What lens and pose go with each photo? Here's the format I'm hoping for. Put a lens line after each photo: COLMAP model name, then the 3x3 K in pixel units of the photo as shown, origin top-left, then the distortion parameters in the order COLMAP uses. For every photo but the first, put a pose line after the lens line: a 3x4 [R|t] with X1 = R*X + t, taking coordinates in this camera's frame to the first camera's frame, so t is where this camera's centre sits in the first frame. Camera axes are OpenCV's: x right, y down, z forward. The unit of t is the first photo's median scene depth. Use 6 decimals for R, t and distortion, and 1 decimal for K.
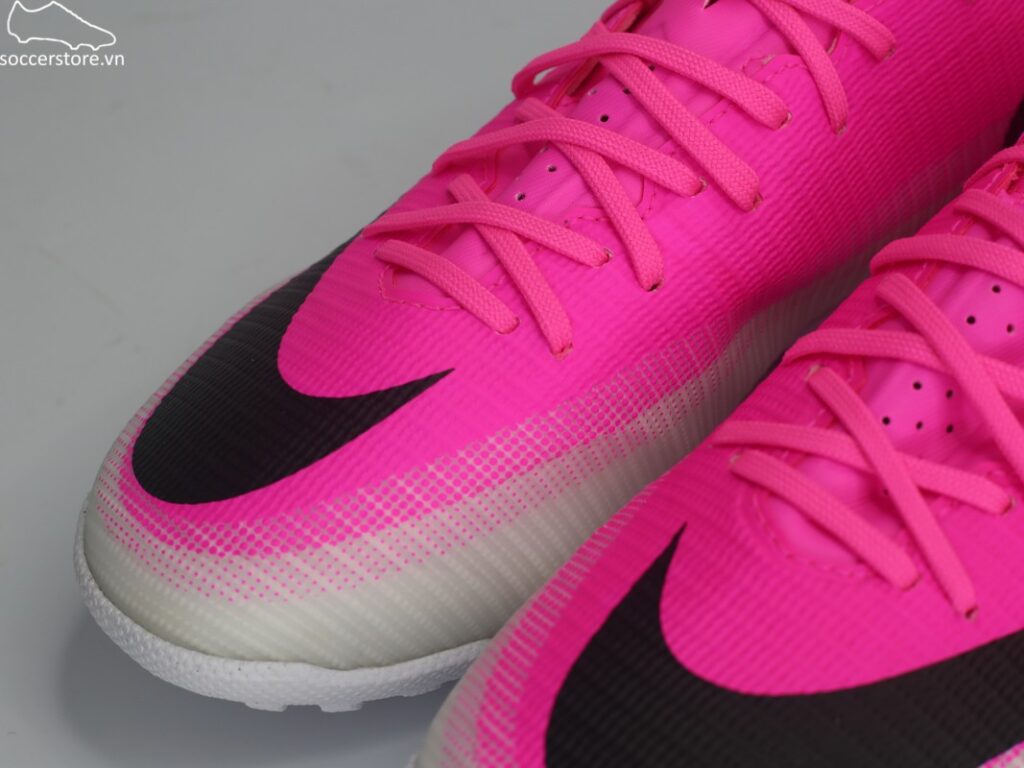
lens RADIAL K [[1938.9, 0, 512.0], [0, 1938.9, 384.0], [0, 0, 1]] dist [-0.113453, -0.266588]
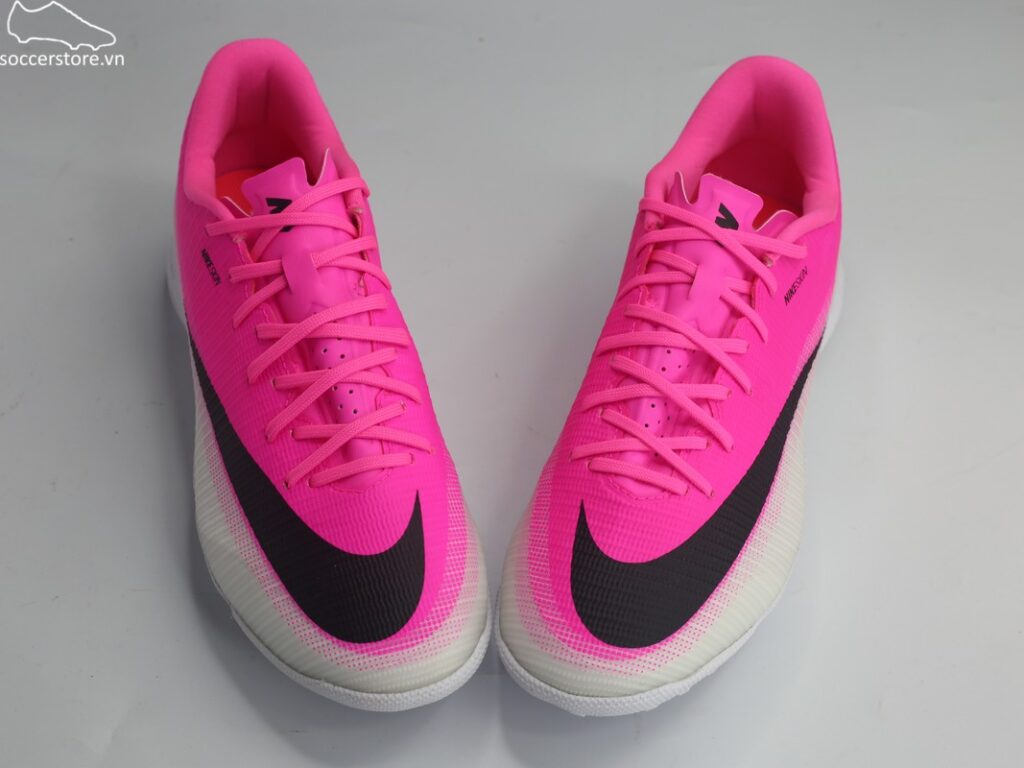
lens RADIAL K [[1938.9, 0, 512.0], [0, 1938.9, 384.0], [0, 0, 1]] dist [-0.113453, -0.266588]
pose [[0.865041, -0.333118, 0.375149, -0.714042], [0.294658, 0.942535, 0.157495, -0.396296], [-0.406055, -0.025699, 0.913487, -0.918604]]
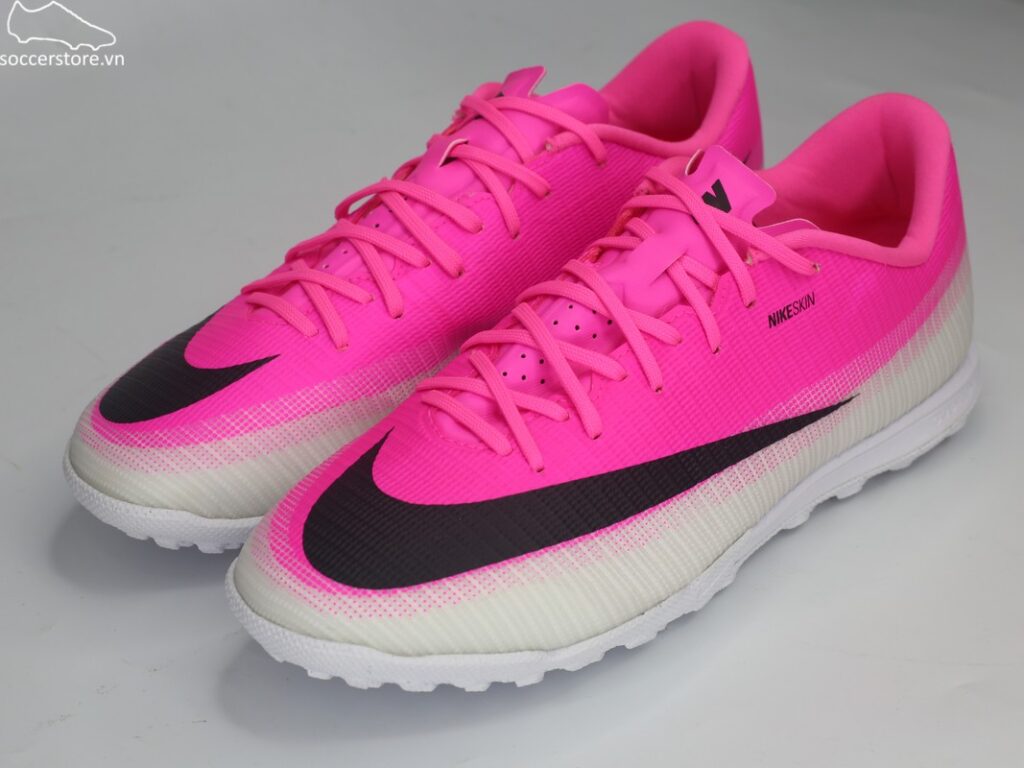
lens RADIAL K [[1938.9, 0, 512.0], [0, 1938.9, 384.0], [0, 0, 1]] dist [-0.113453, -0.266588]
pose [[0.999610, 0.022434, -0.016606, 0.214931], [-0.024740, 0.987599, -0.155034, 0.291623], [0.012922, 0.155385, 0.987770, -0.760266]]
